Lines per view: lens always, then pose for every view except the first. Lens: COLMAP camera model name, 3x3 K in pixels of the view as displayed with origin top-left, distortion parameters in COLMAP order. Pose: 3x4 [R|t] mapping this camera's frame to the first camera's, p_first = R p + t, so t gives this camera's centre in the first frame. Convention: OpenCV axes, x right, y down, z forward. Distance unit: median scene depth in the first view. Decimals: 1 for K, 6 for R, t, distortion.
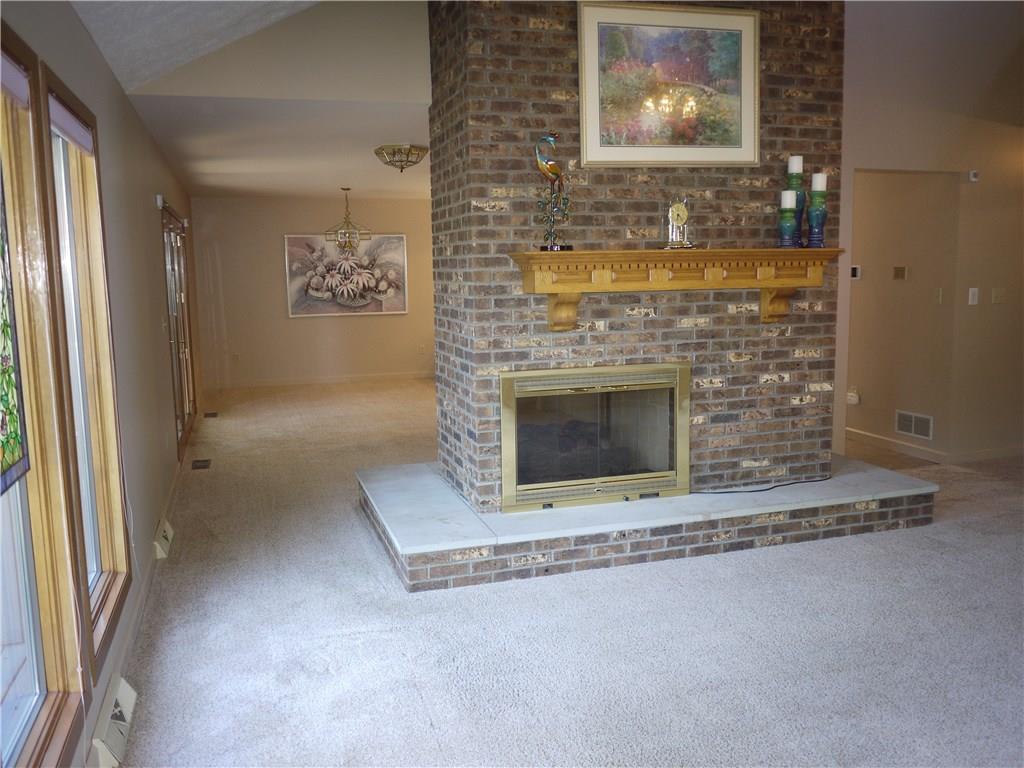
lens RADIAL K [[862.1, 0, 514.0], [0, 862.1, 381.0], [0, 0, 1]] dist [-0.044169, 0.027732]
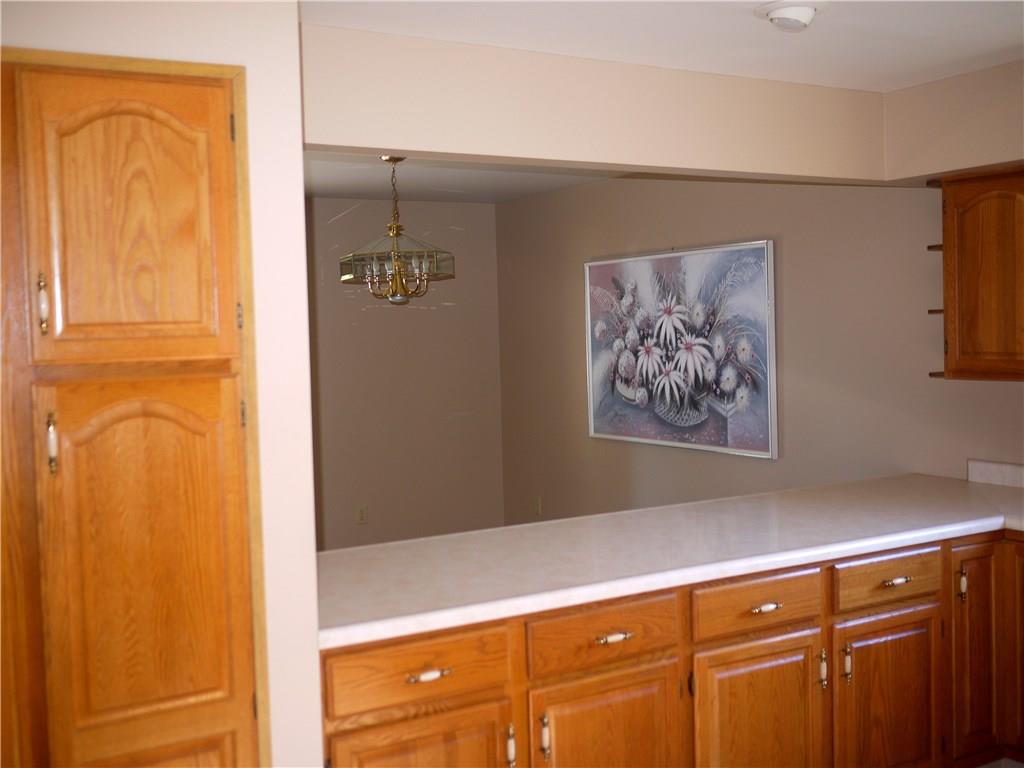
lens RADIAL K [[1171.2, 0, 511.5], [0, 1171.2, 384.5], [0, 0, 1]] dist [-0.015760, 0.000000]
pose [[0.220315, 0.054557, -0.973902, 0.336926], [-0.100639, 0.994378, 0.032938, -0.117347], [0.970223, 0.090756, 0.224567, 0.800742]]
